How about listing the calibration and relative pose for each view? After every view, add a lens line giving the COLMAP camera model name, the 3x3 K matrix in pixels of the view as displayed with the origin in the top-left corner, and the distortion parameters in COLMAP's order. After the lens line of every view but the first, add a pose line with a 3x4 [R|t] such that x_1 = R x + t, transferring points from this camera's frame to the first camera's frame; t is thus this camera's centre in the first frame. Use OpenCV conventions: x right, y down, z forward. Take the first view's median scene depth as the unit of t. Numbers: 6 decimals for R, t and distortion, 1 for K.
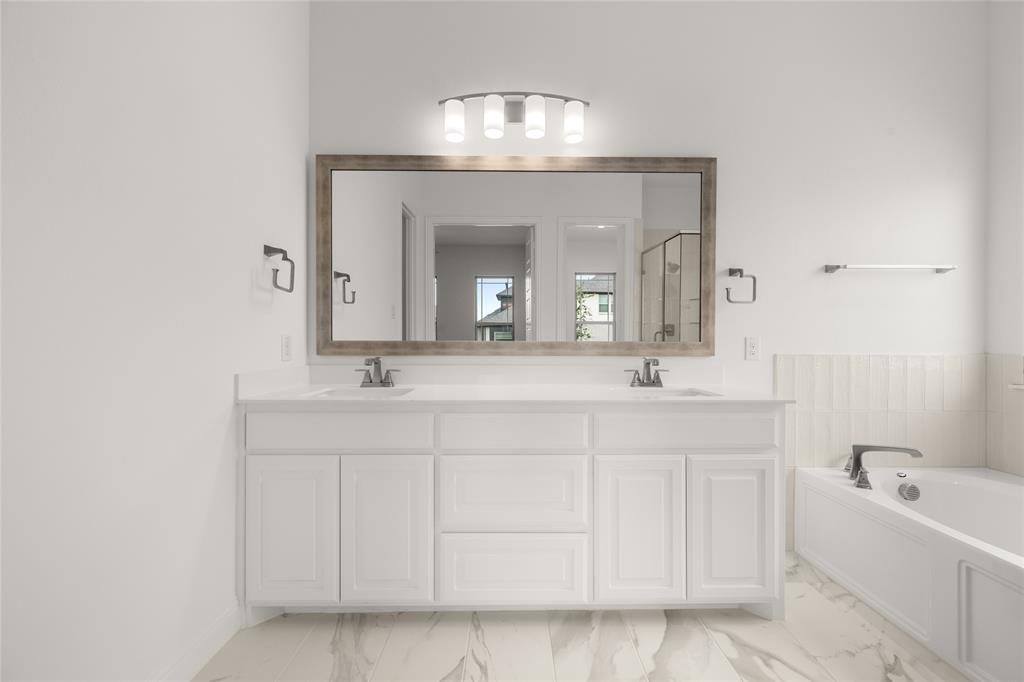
lens RADIAL K [[400.9, 0, 512.8], [0, 400.9, 342.0], [0, 0, 1]] dist [0.000294, 0.000264]
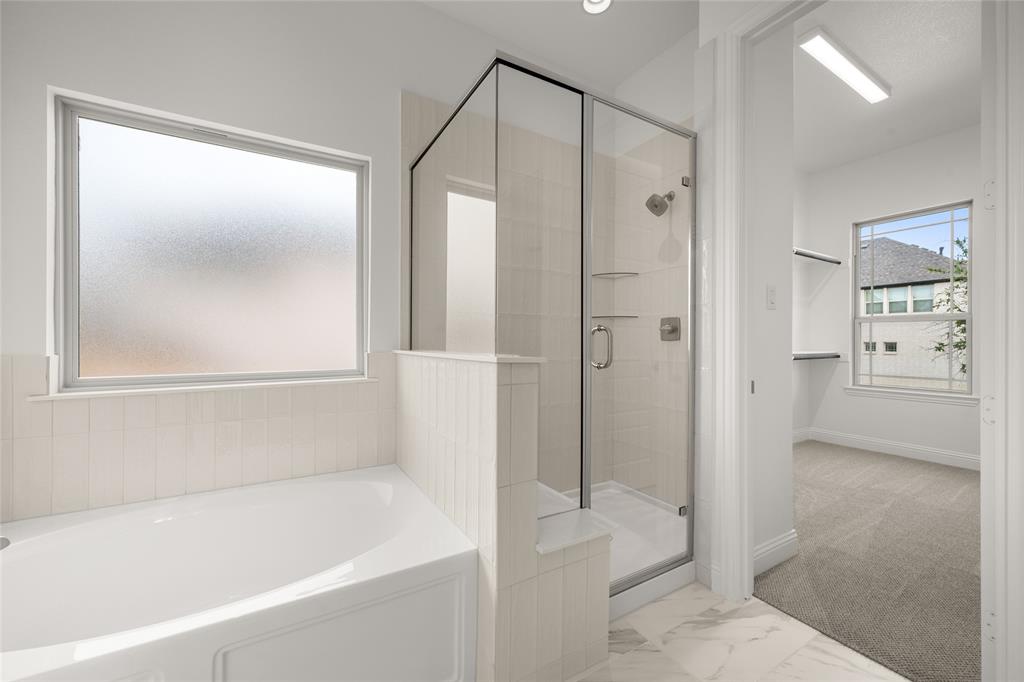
lens RADIAL K [[400.9, 0, 514.8], [0, 400.9, 340.5], [0, 0, 1]] dist [0.000294, 0.000264]
pose [[-0.501692, -0.003728, 0.865038, 0.173044], [-0.003026, 0.999992, 0.002555, -0.000492], [-0.865041, -0.001336, -0.501699, 0.615823]]
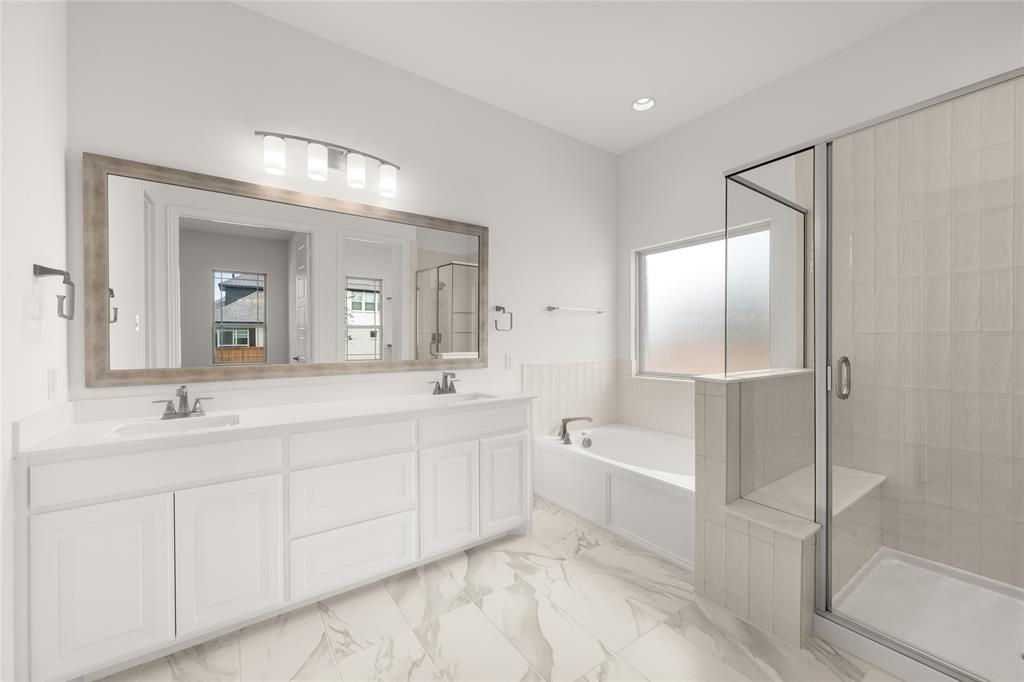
lens RADIAL K [[400.9, 0, 516.2], [0, 400.9, 342.3], [0, 0, 1]] dist [0.000294, 0.000264]
pose [[0.819658, -0.009043, 0.572782, -0.235862], [0.004884, 0.999949, 0.008798, -0.070234], [-0.572832, -0.004414, 0.819661, -0.226331]]
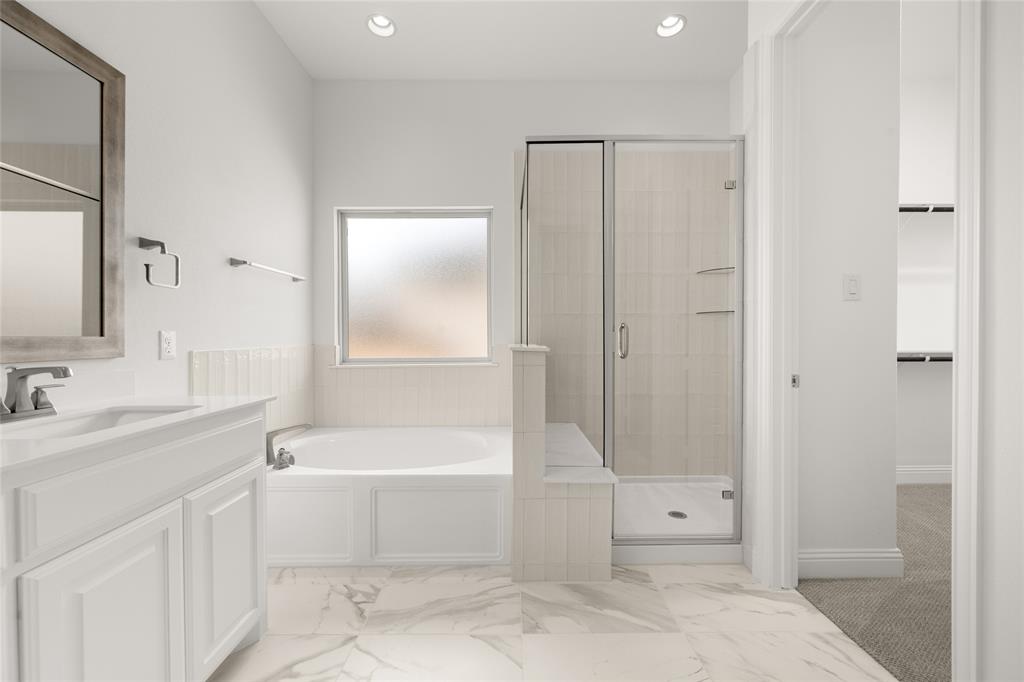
lens RADIAL K [[400.9, 0, 514.0], [0, 400.9, 341.7], [0, 0, 1]] dist [0.000294, 0.000264]
pose [[0.001581, -0.014460, 0.999894, -0.212372], [0.003872, 0.999888, 0.014454, 0.000547], [-0.999991, 0.003848, 0.001637, 0.333367]]
